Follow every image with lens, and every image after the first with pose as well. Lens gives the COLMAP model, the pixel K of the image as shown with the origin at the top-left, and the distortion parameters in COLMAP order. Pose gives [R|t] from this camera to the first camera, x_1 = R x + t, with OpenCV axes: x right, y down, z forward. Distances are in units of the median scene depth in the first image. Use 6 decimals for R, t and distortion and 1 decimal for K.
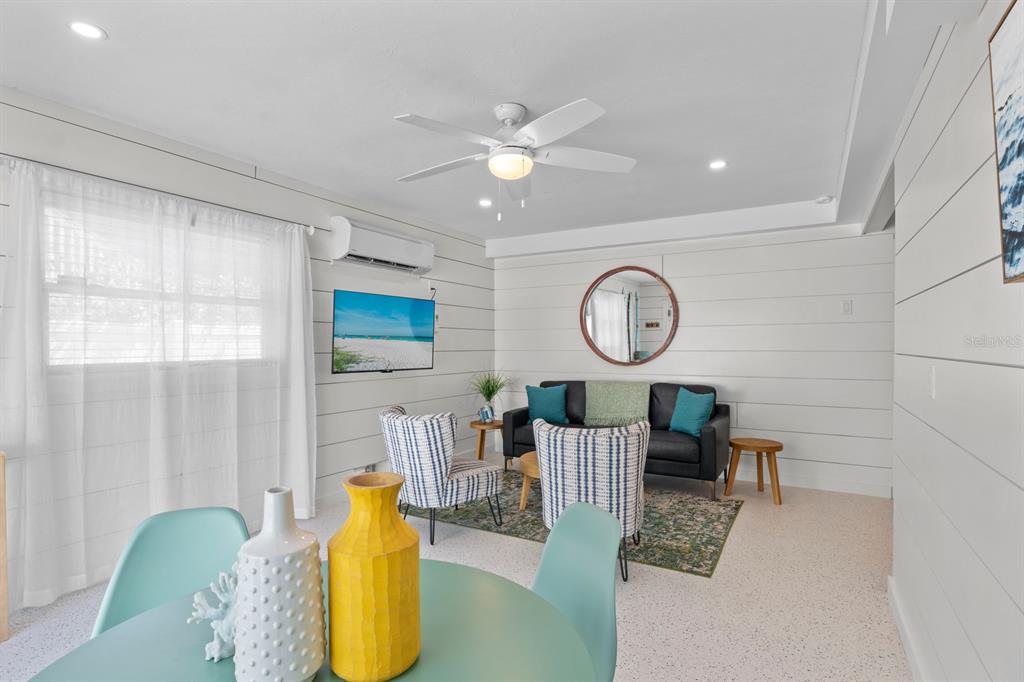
lens RADIAL K [[511.8, 0, 510.6], [0, 511.8, 351.7], [0, 0, 1]] dist [-0.002389, -0.000272]
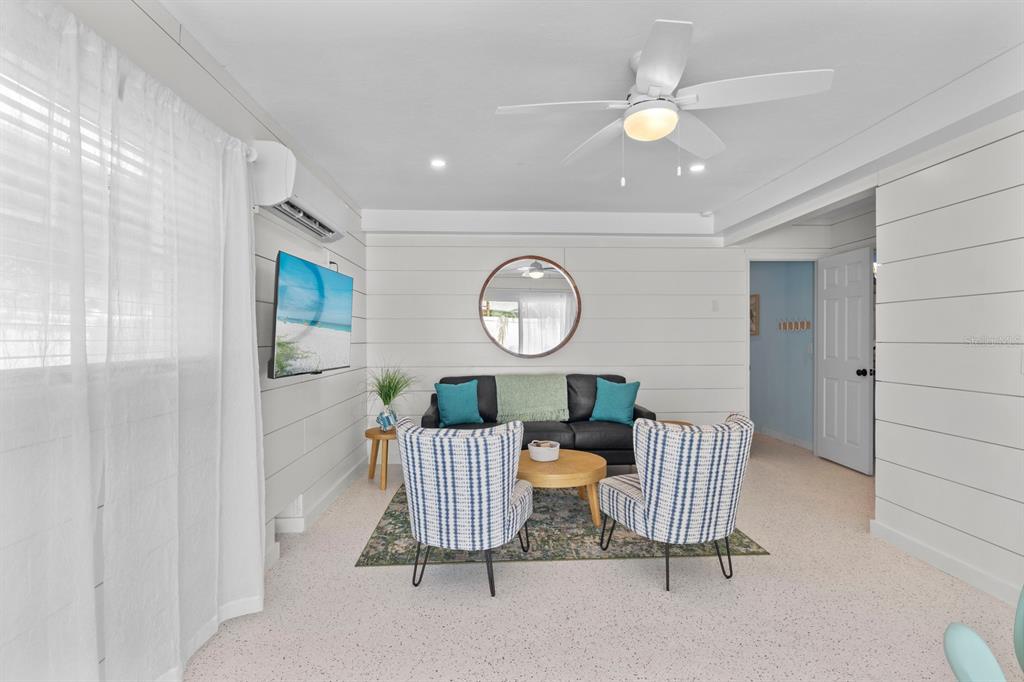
lens RADIAL K [[513.6, 0, 509.5], [0, 513.6, 334.2], [0, 0, 1]] dist [0.000055, -0.000101]
pose [[0.837518, 0.006239, 0.546374, -0.446957], [0.006812, 0.999738, -0.021859, 0.004601], [-0.546367, 0.022029, 0.837256, 0.275182]]
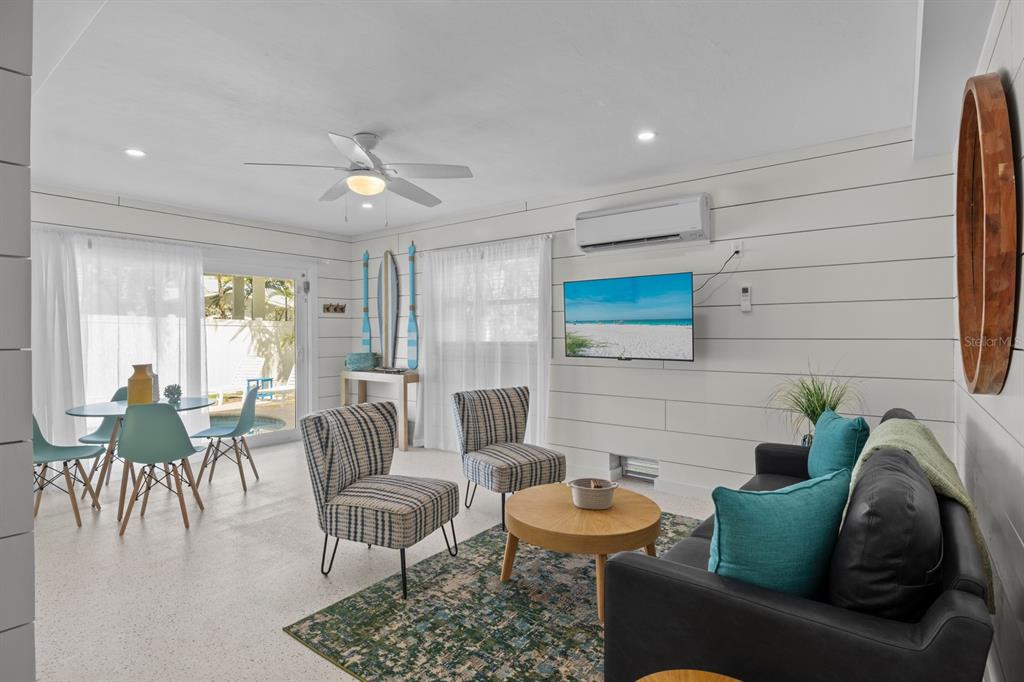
lens RADIAL K [[513.6, 0, 509.5], [0, 513.6, 334.2], [0, 0, 1]] dist [0.000055, -0.000101]
pose [[-0.128450, 0.006083, -0.991697, 0.779595], [-0.007215, 0.999949, 0.007068, -0.012217], [0.991690, 0.008063, -0.128399, 1.001178]]
